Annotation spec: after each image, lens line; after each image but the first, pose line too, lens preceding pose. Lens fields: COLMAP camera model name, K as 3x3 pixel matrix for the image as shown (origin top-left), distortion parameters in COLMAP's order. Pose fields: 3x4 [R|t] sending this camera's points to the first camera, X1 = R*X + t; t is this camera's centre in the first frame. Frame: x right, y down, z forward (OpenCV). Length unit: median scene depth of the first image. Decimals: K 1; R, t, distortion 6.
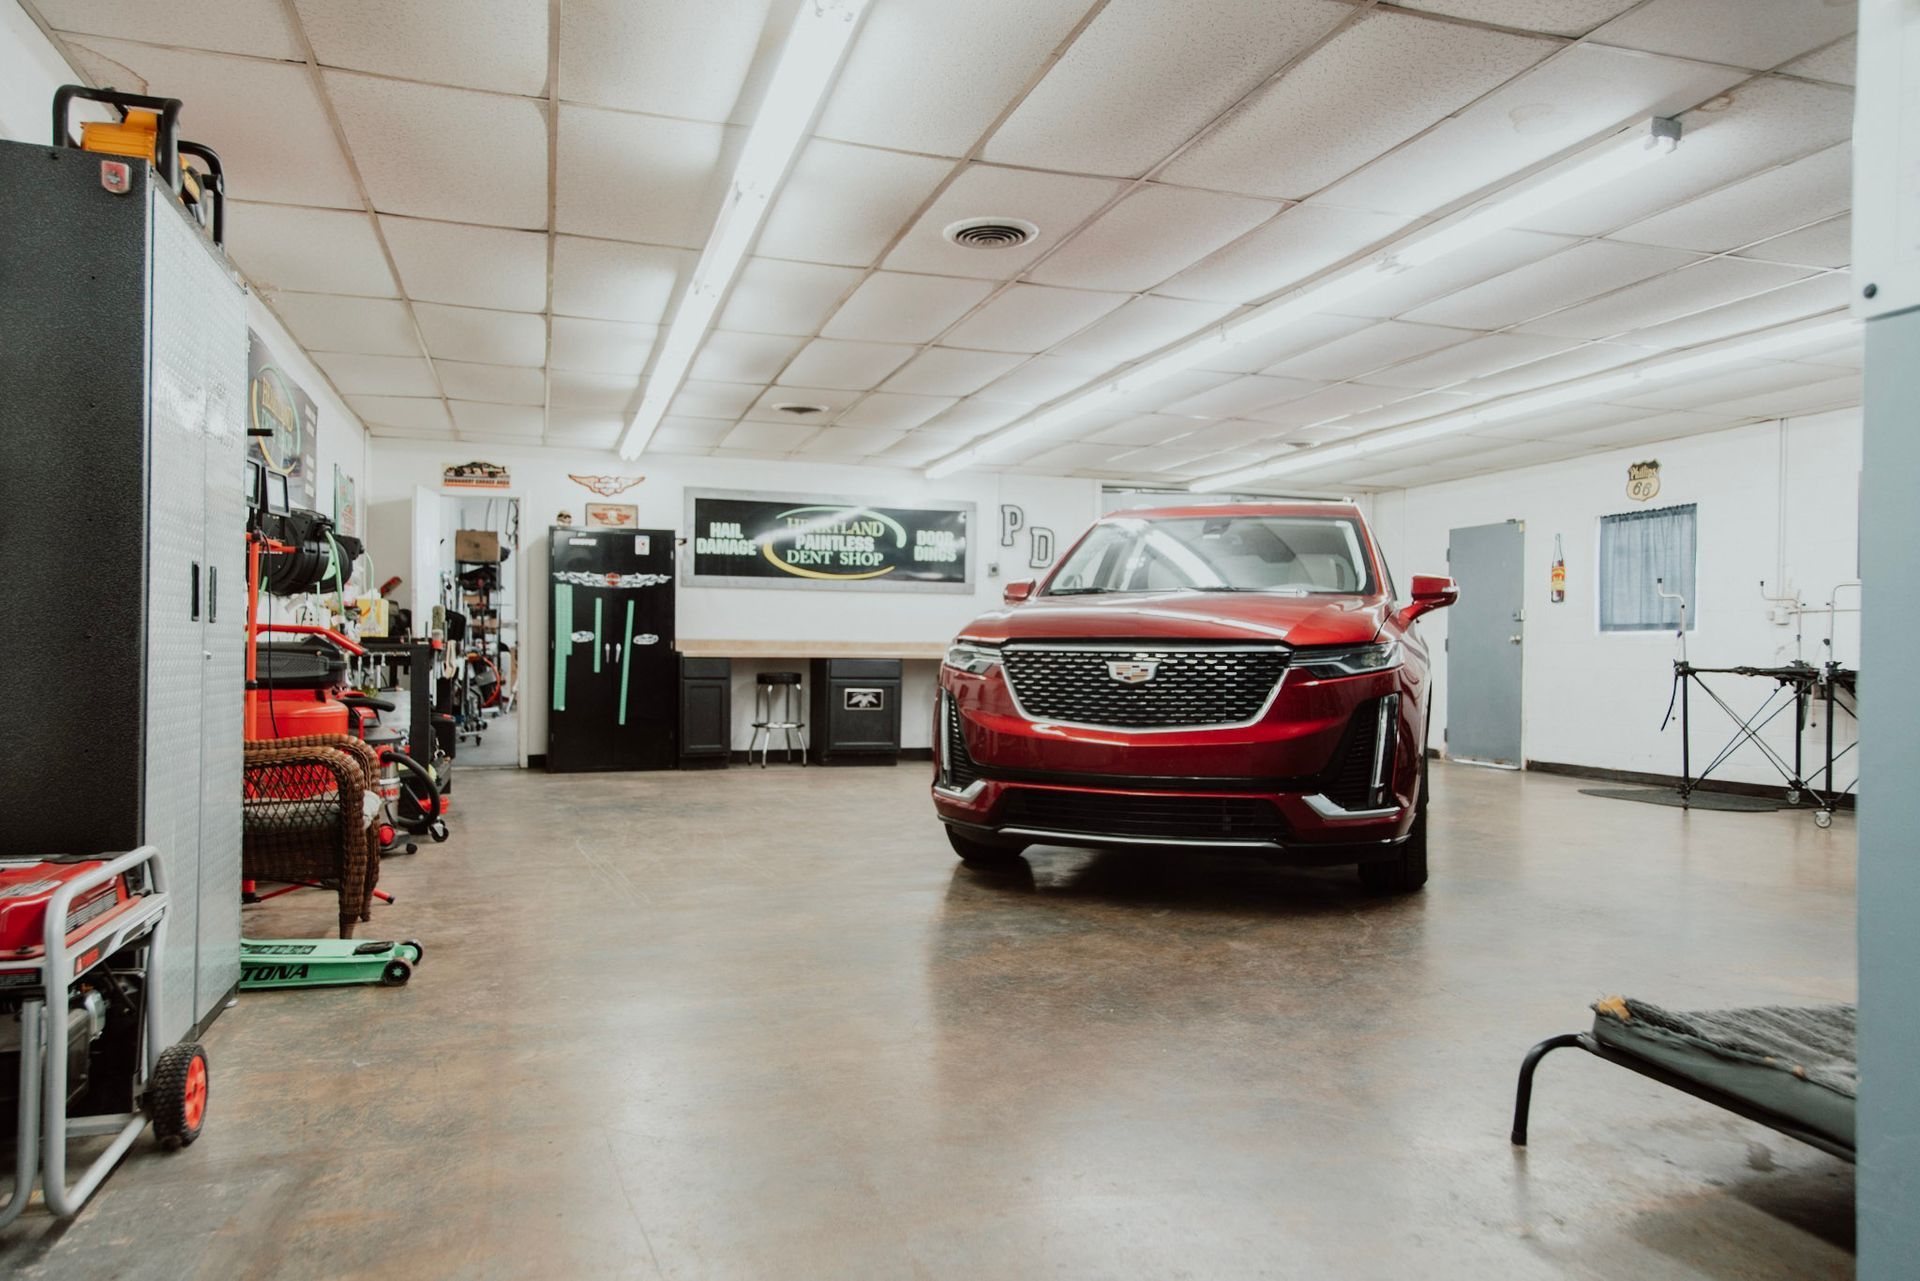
lens RADIAL K [[1278.4, 0, 957.9], [0, 1278.4, 647.9], [0, 0, 1]] dist [0.012901, 0.017178]
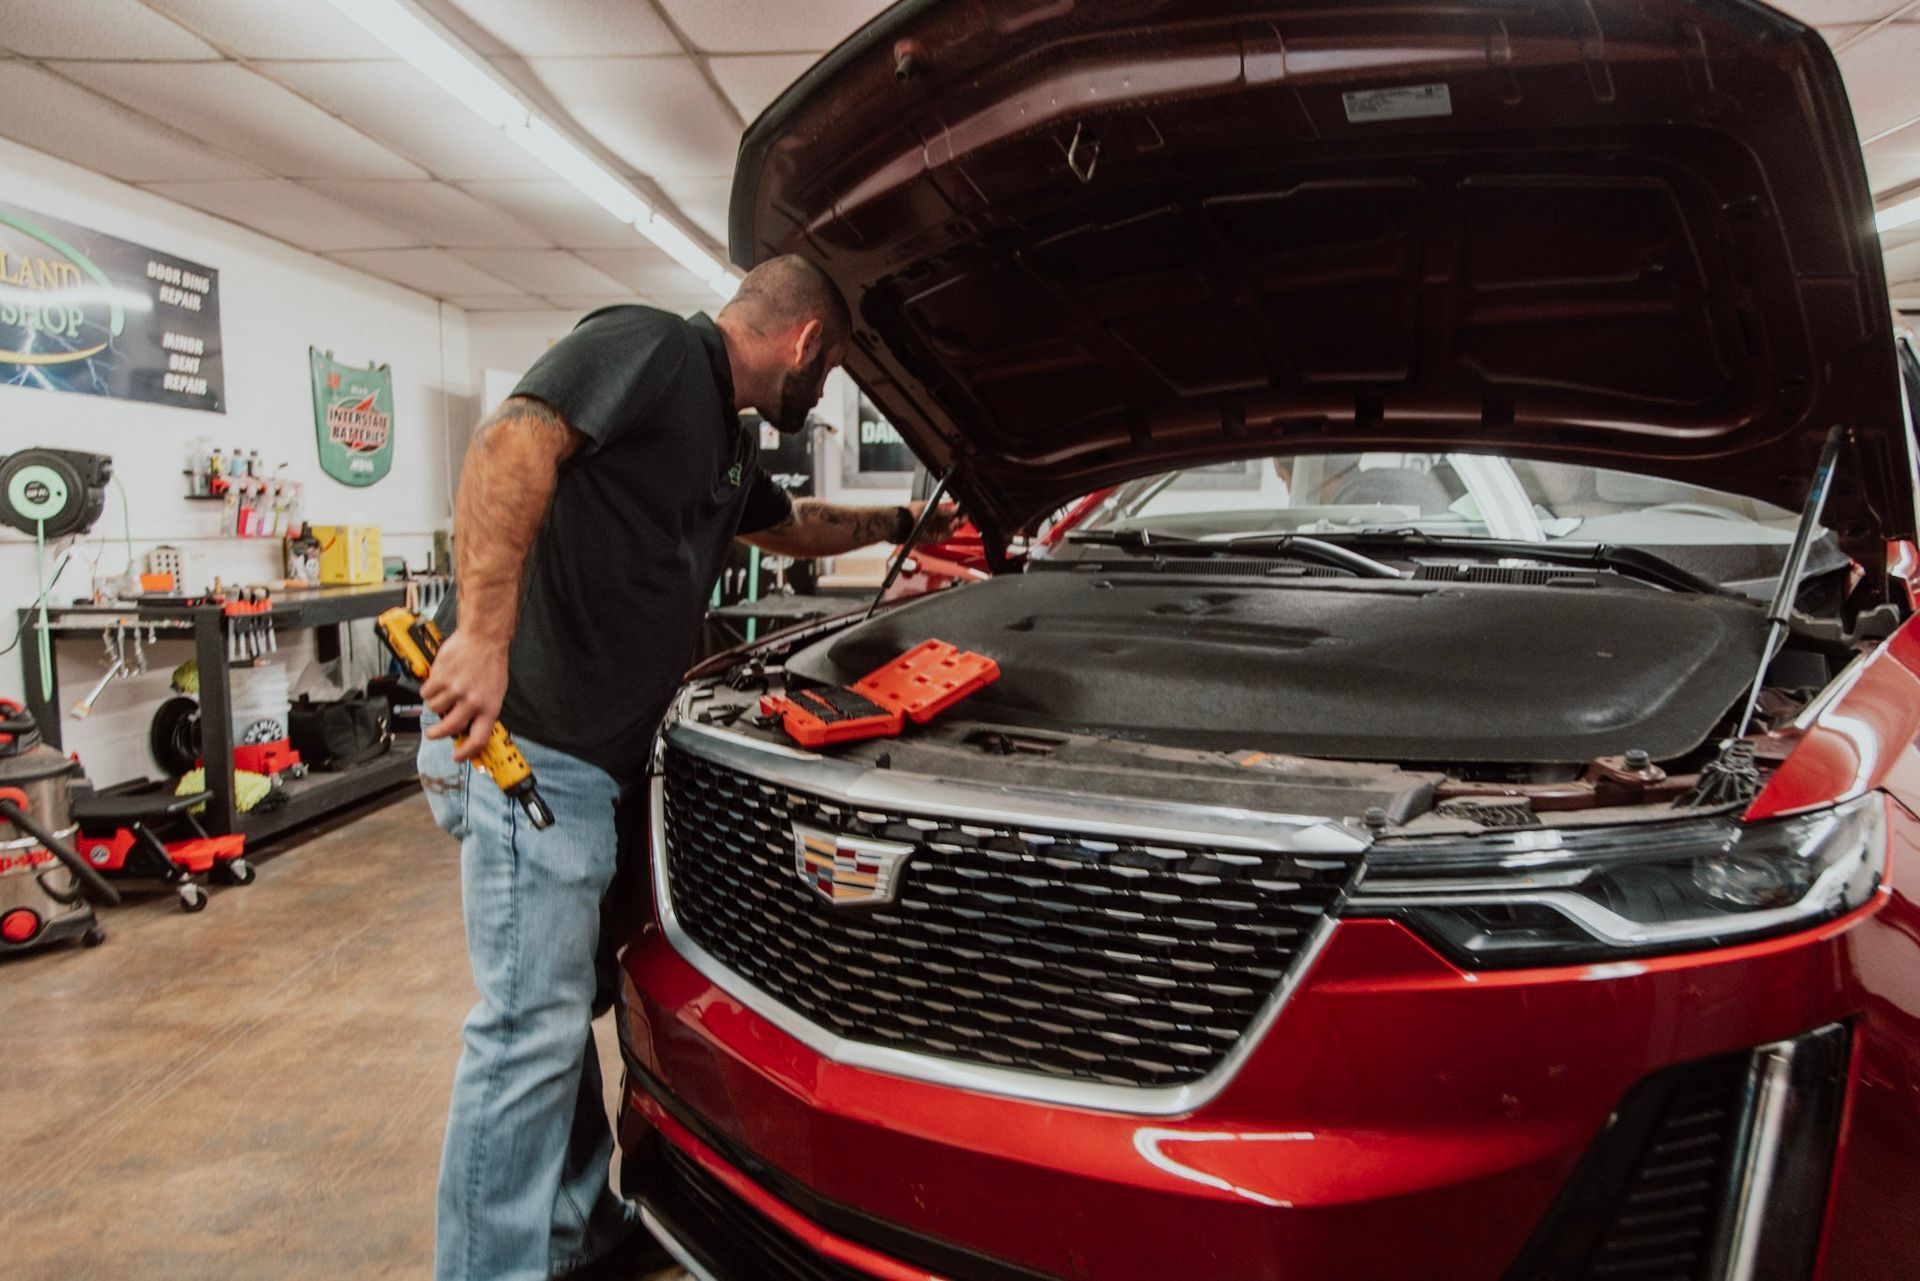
lens RADIAL K [[1278.4, 0, 957.9], [0, 1278.4, 647.9], [0, 0, 1]] dist [0.012901, 0.017178]
pose [[0.932334, 0.028732, -0.360455, 0.129563], [0.008094, 0.994930, 0.100243, -0.031447], [0.361507, -0.096377, 0.927375, 0.338513]]
